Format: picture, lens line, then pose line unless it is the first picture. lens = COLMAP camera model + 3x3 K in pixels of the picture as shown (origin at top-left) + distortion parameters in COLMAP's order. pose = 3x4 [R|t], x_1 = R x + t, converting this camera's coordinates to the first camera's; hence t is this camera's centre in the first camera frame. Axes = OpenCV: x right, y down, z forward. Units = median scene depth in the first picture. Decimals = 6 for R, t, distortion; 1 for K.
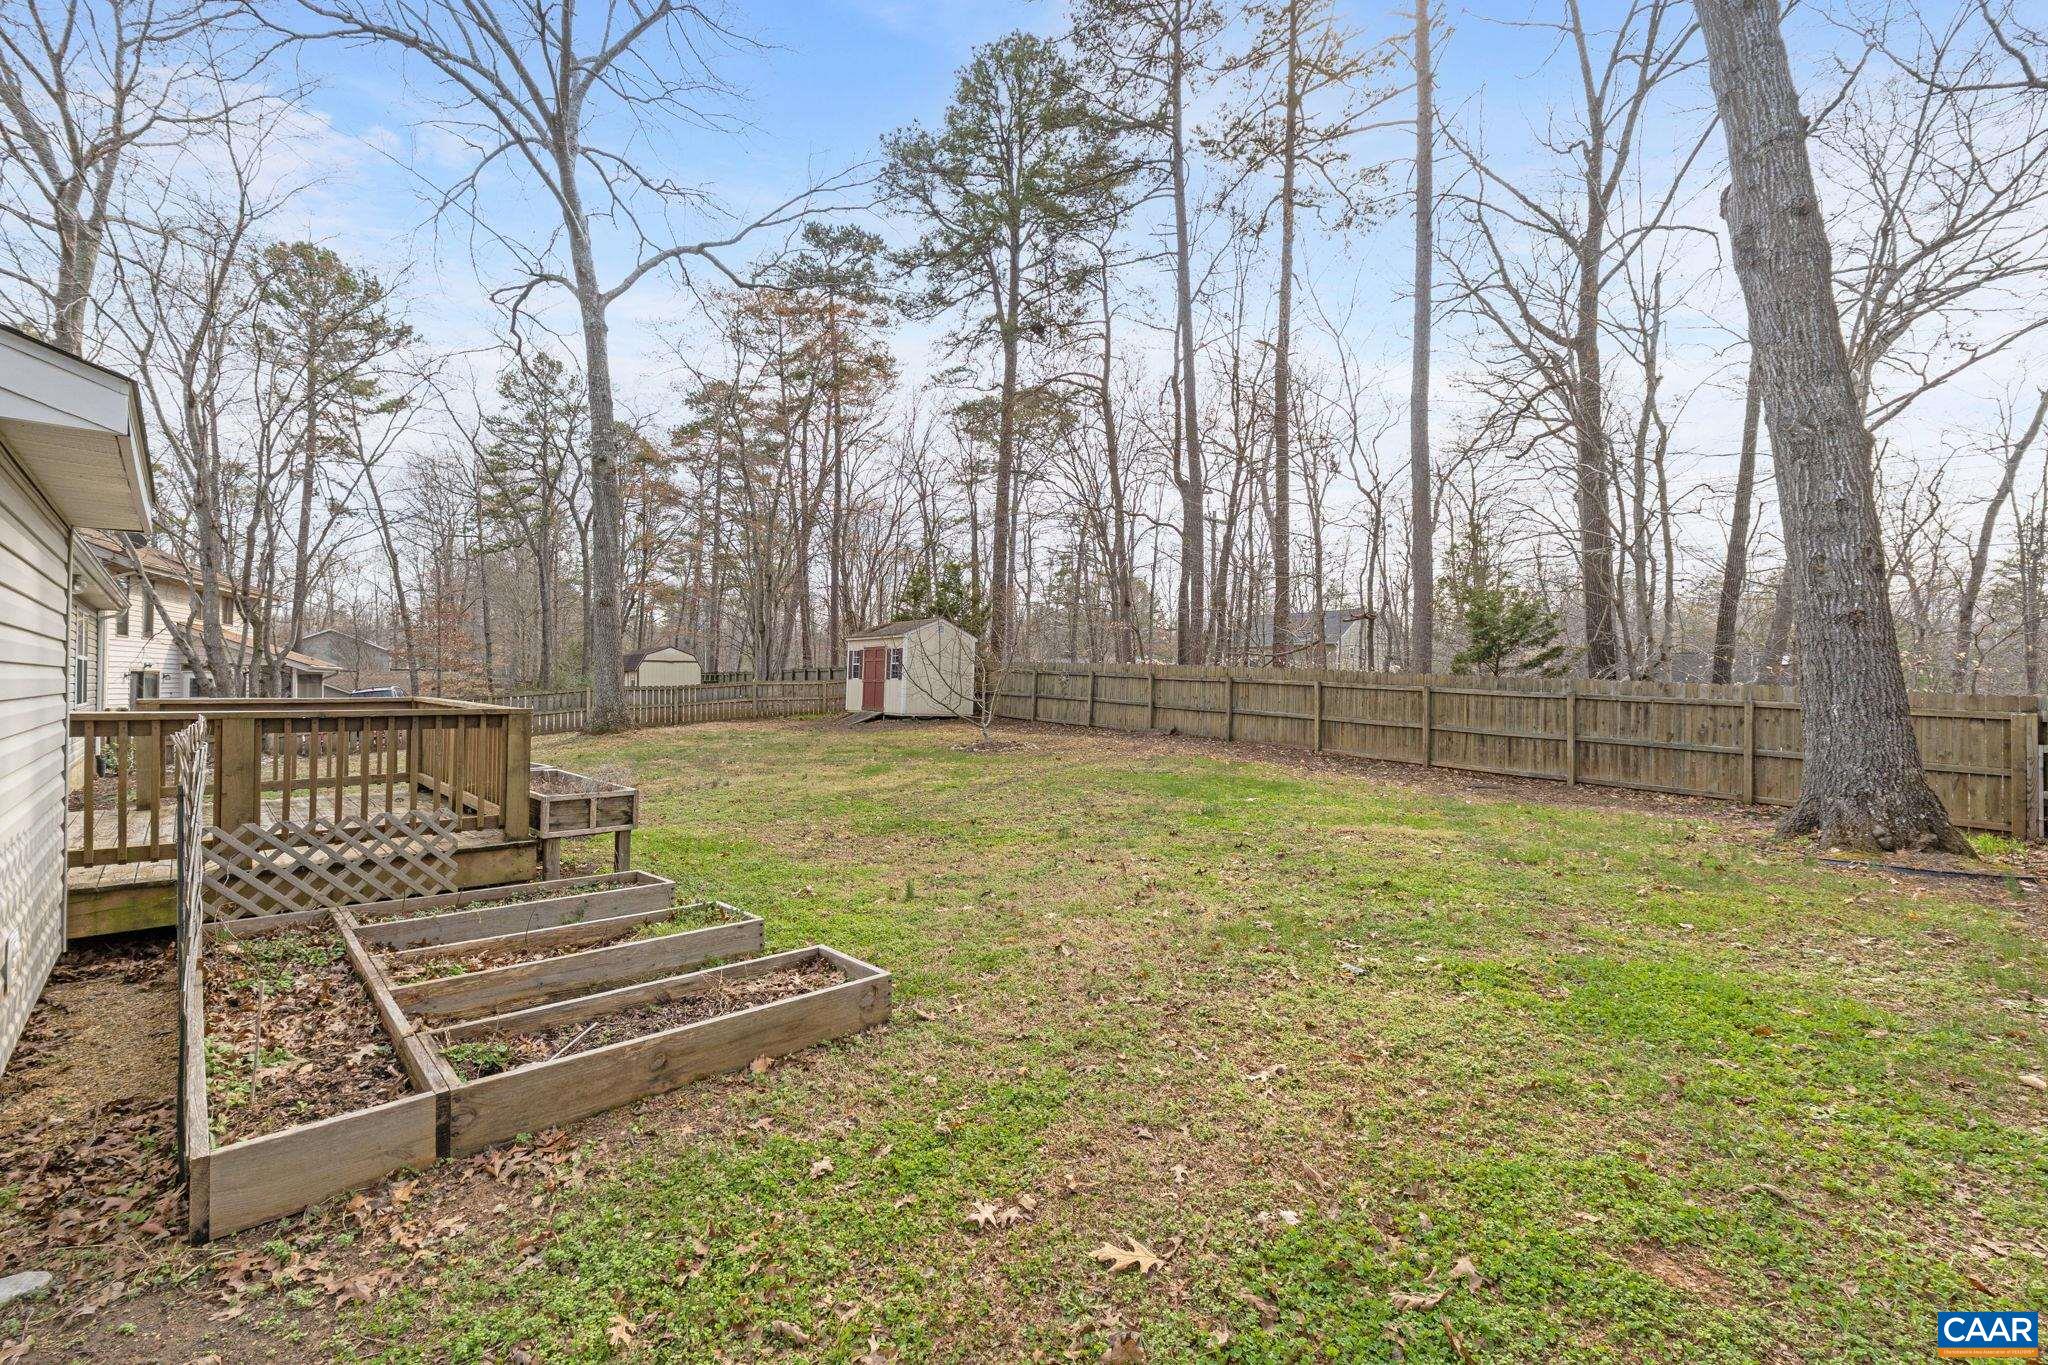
lens RADIAL K [[876.1, 0, 1024.0], [0, 876.1, 682.5], [0, 0, 1]] dist [0.001443, 0.000184]
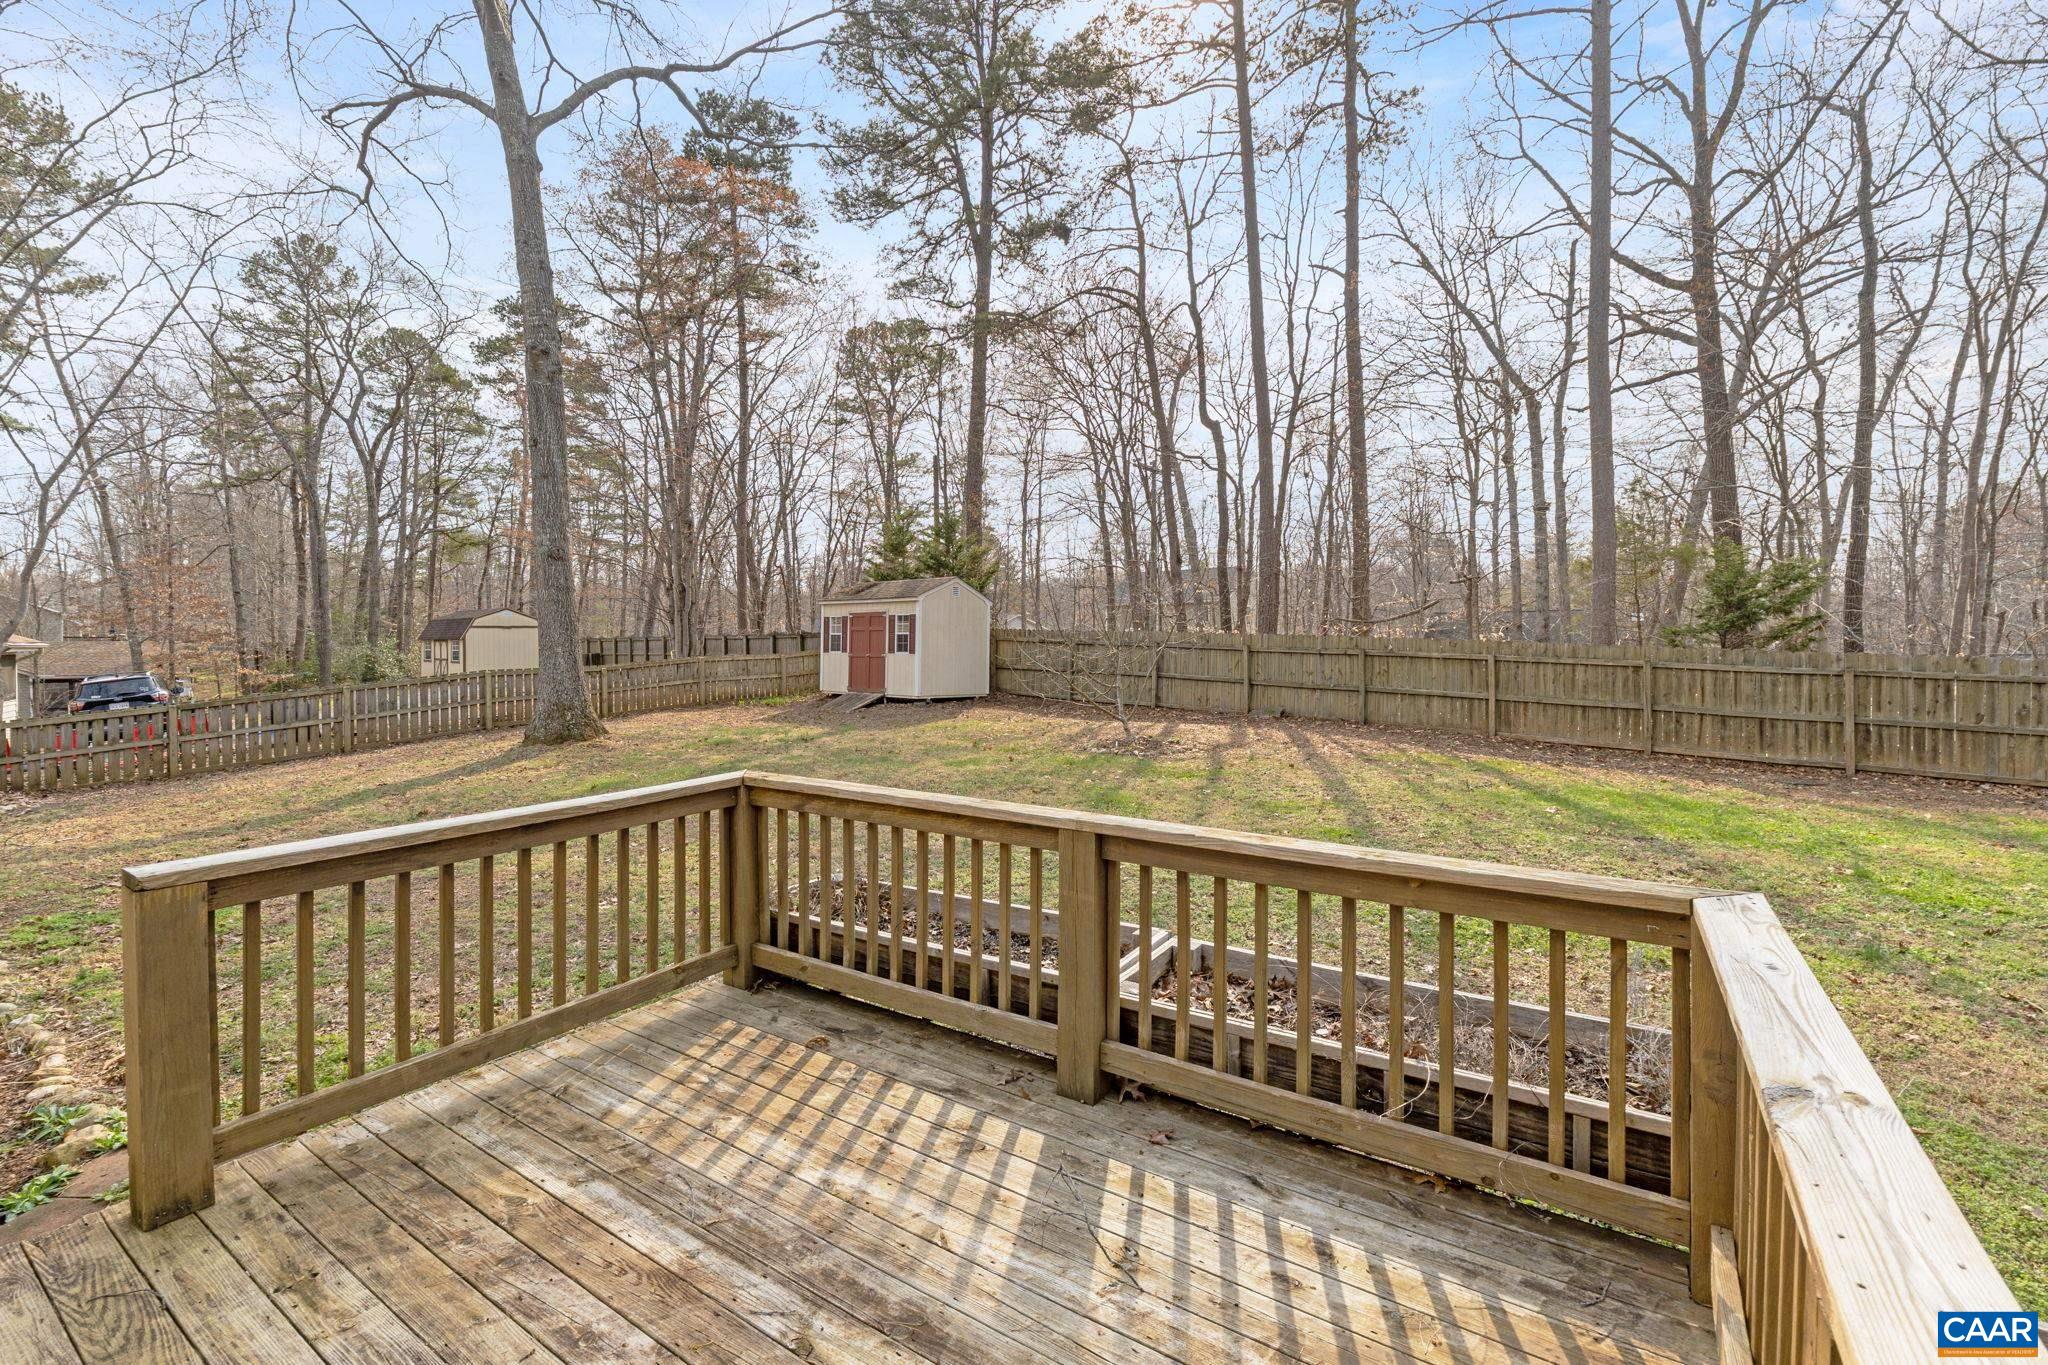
lens RADIAL K [[894.1, 0, 1026.7], [0, 894.1, 646.6], [0, 0, 1]] dist [-0.001875, -0.000375]
pose [[0.976393, -0.014070, 0.215544, -0.199131], [0.012042, 0.999870, 0.010719, -0.015859], [-0.215667, -0.007871, 0.976435, 0.165006]]
